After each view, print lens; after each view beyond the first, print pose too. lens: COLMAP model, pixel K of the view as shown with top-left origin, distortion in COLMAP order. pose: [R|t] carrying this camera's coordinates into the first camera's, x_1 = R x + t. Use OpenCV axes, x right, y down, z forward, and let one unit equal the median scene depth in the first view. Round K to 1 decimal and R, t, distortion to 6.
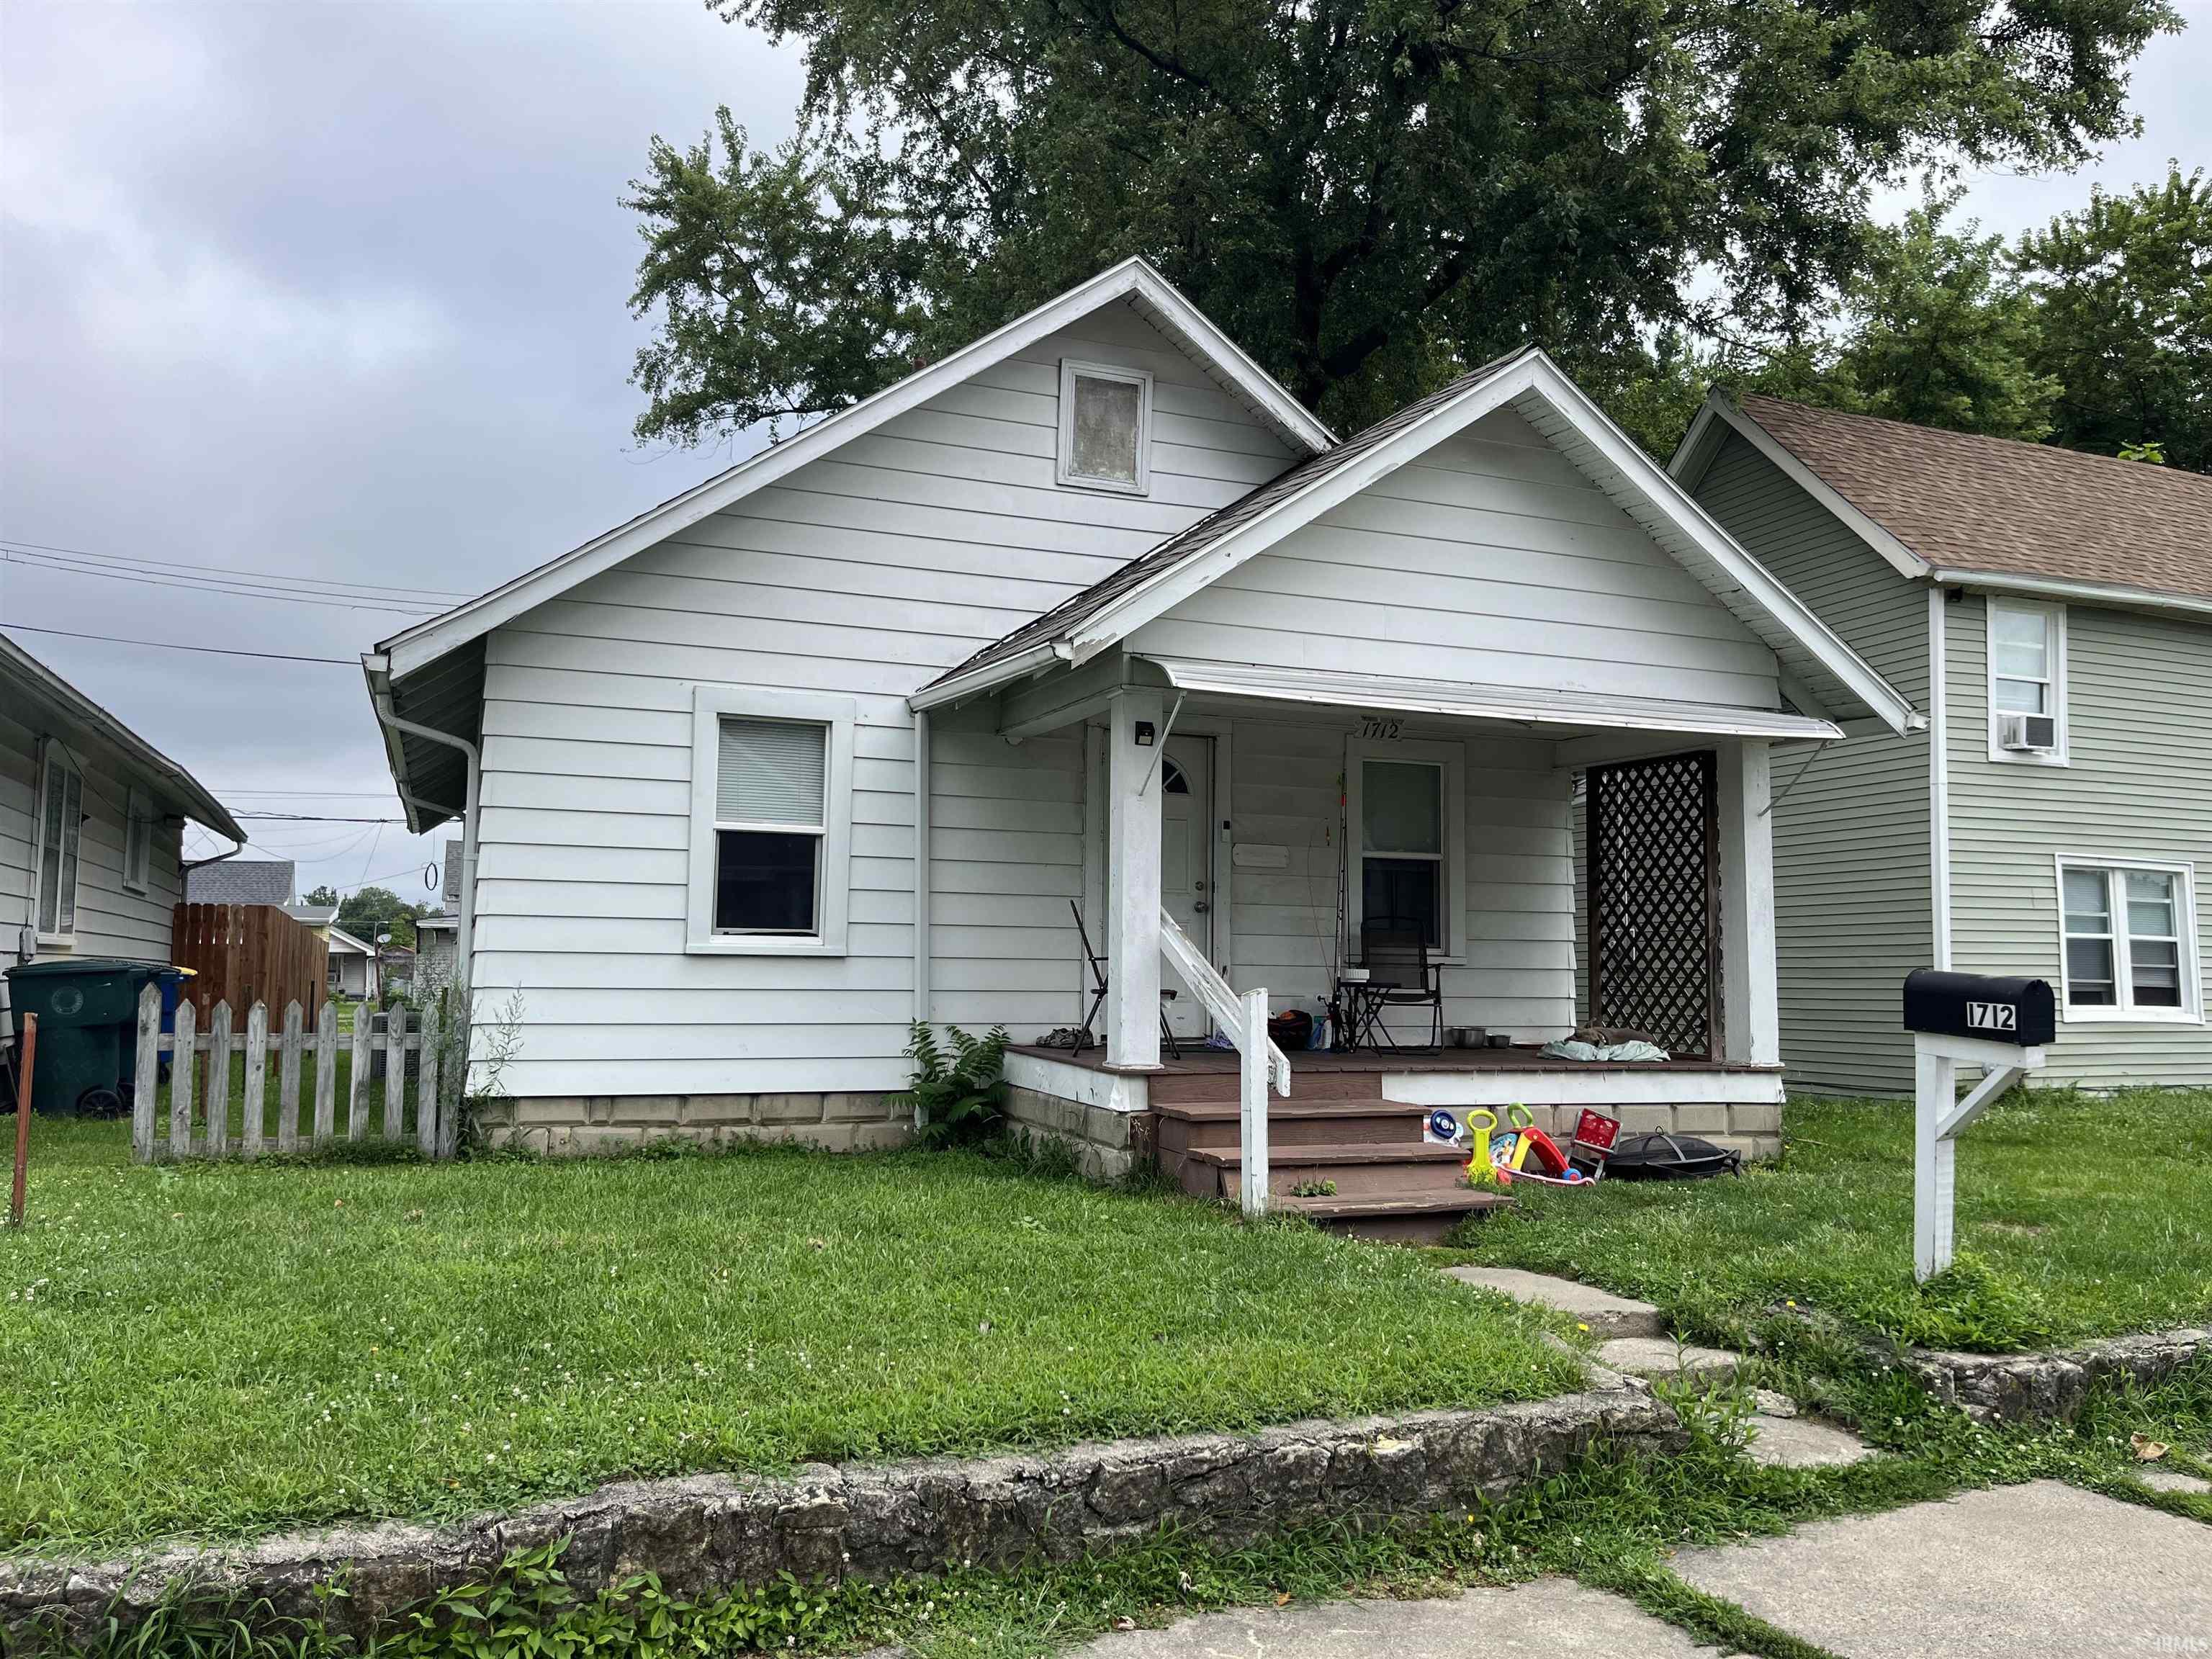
lens RADIAL K [[1658.2, 0, 1106.0], [0, 1658.2, 829.5], [0, 0, 1]] dist [0.053722, -0.080386]
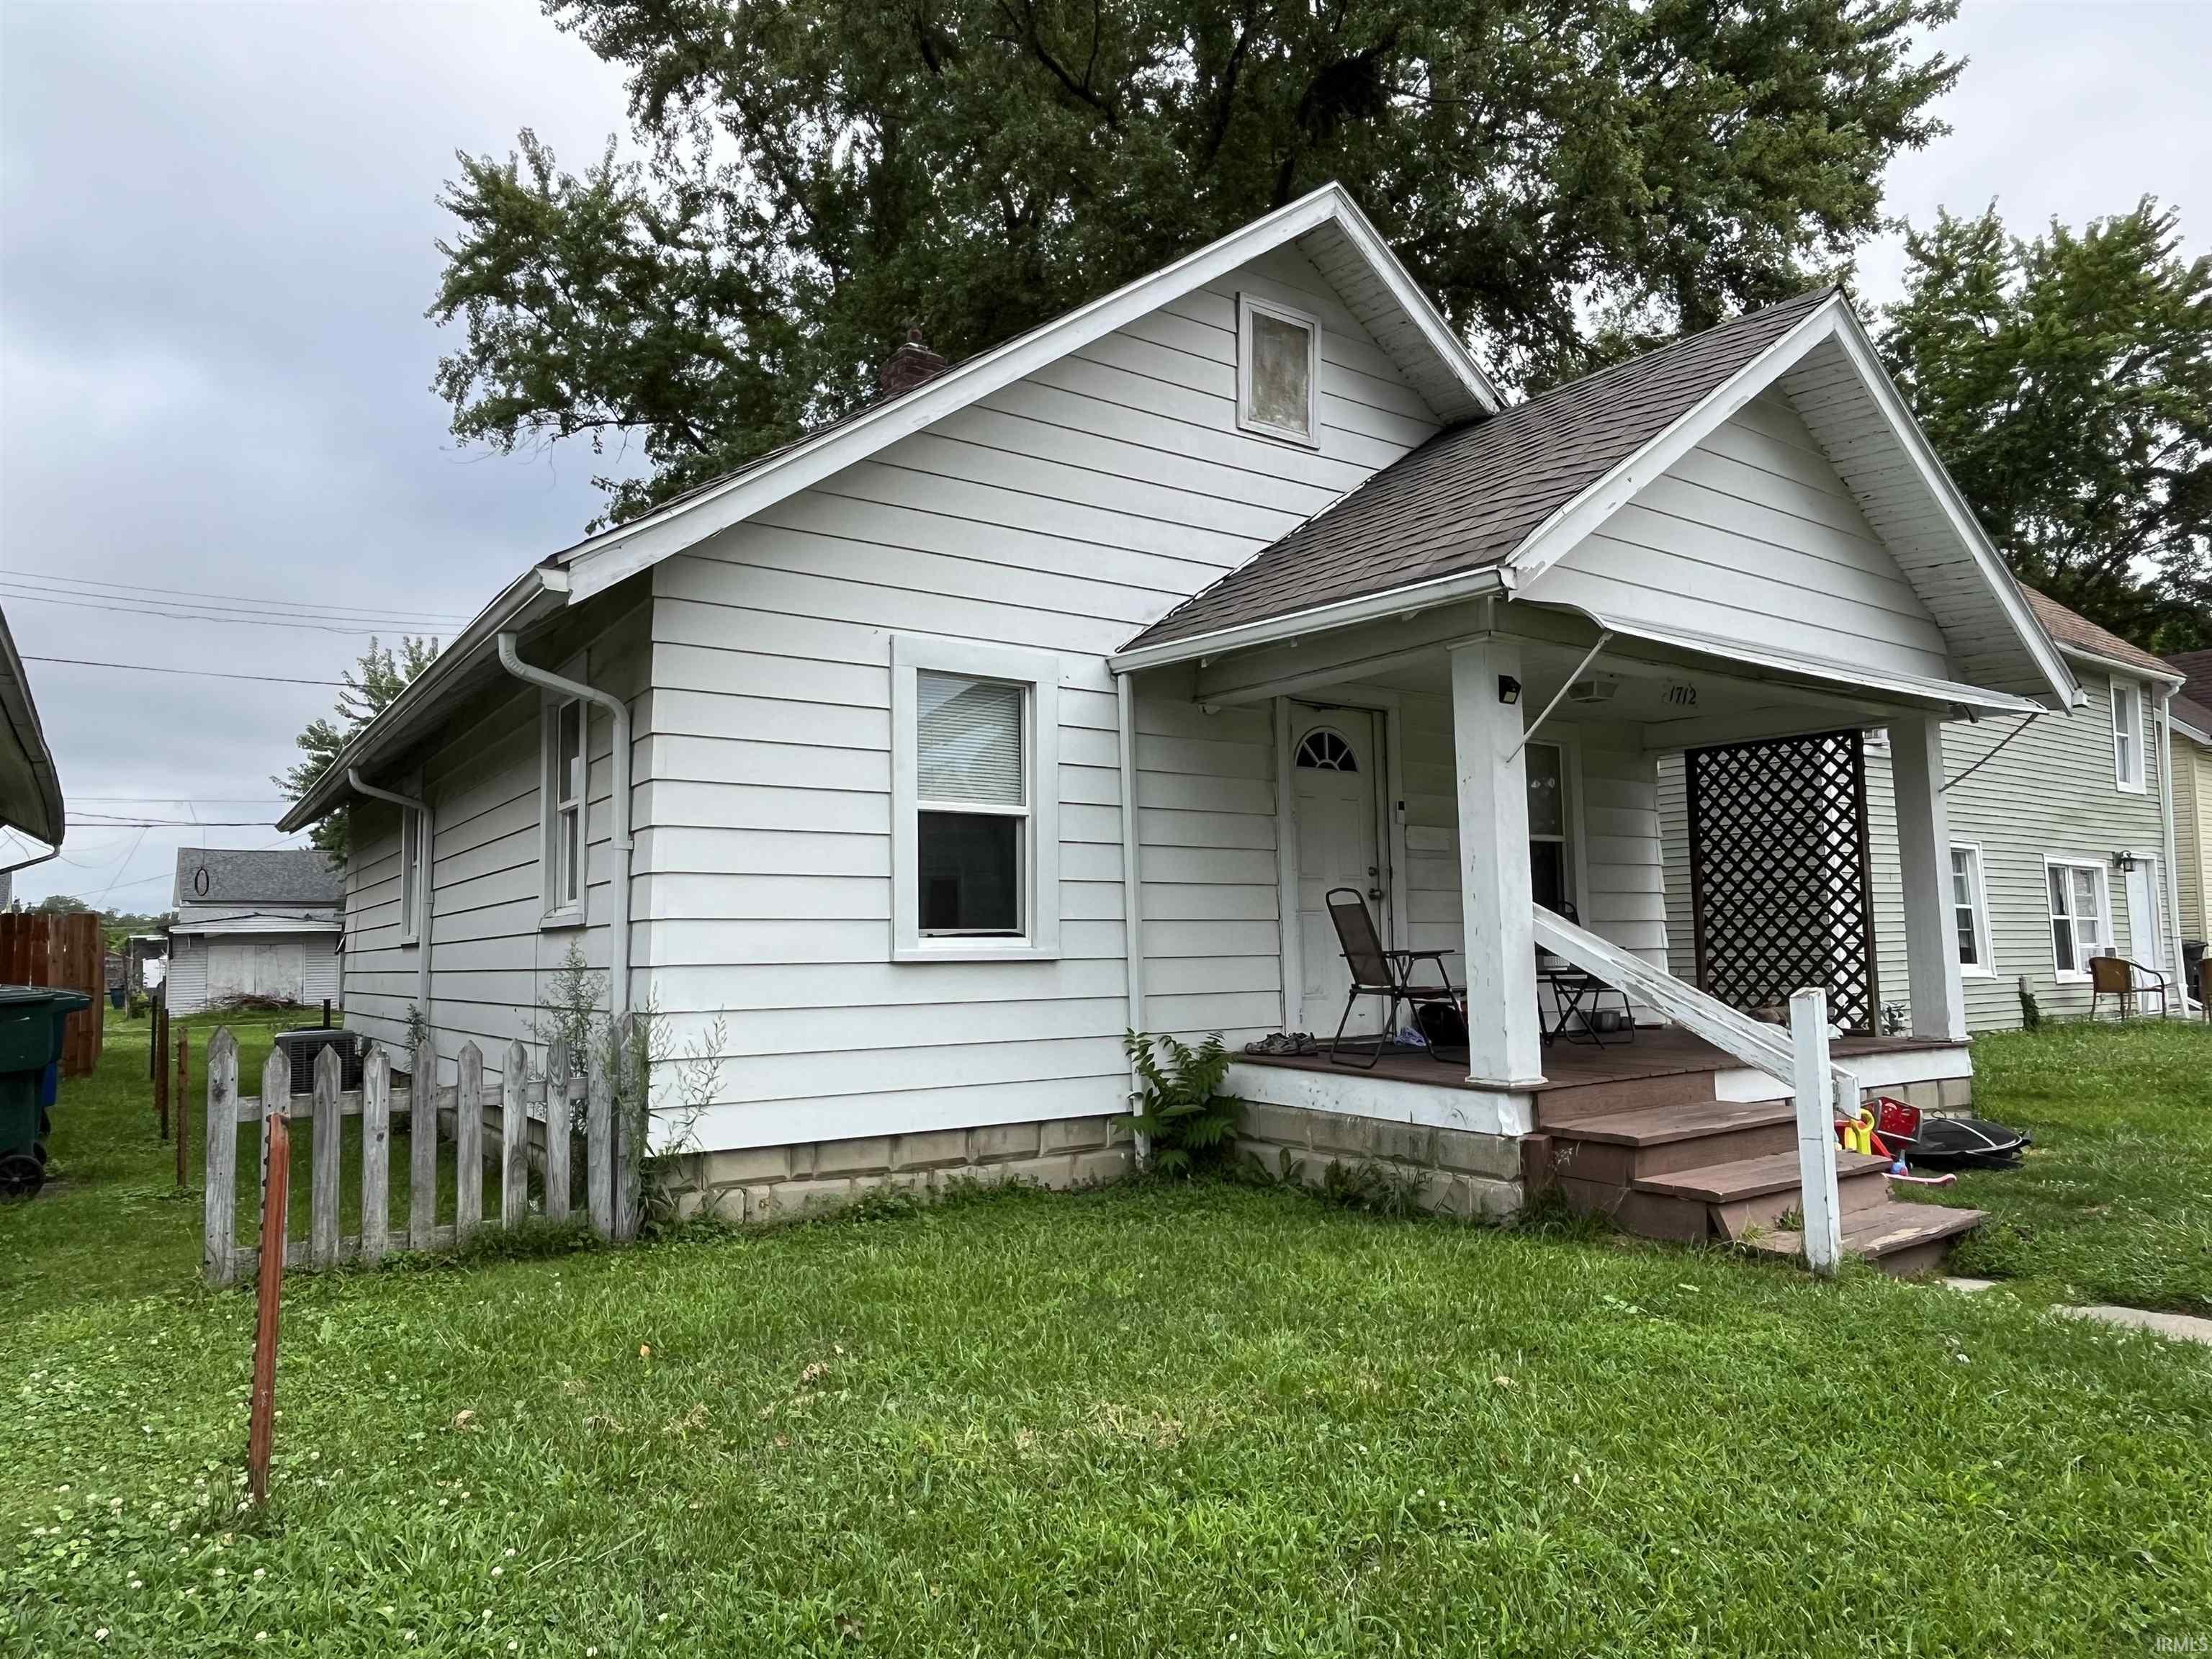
lens RADIAL K [[1401.9, 0, 1106.0], [0, 1401.9, 829.5], [0, 0, 1]] dist [-0.000272, 0.001670]
pose [[0.974283, -0.008326, 0.225173, -0.293331], [0.008812, 0.999961, -0.001155, 0.011132], [-0.225155, 0.003110, 0.974318, 0.294589]]
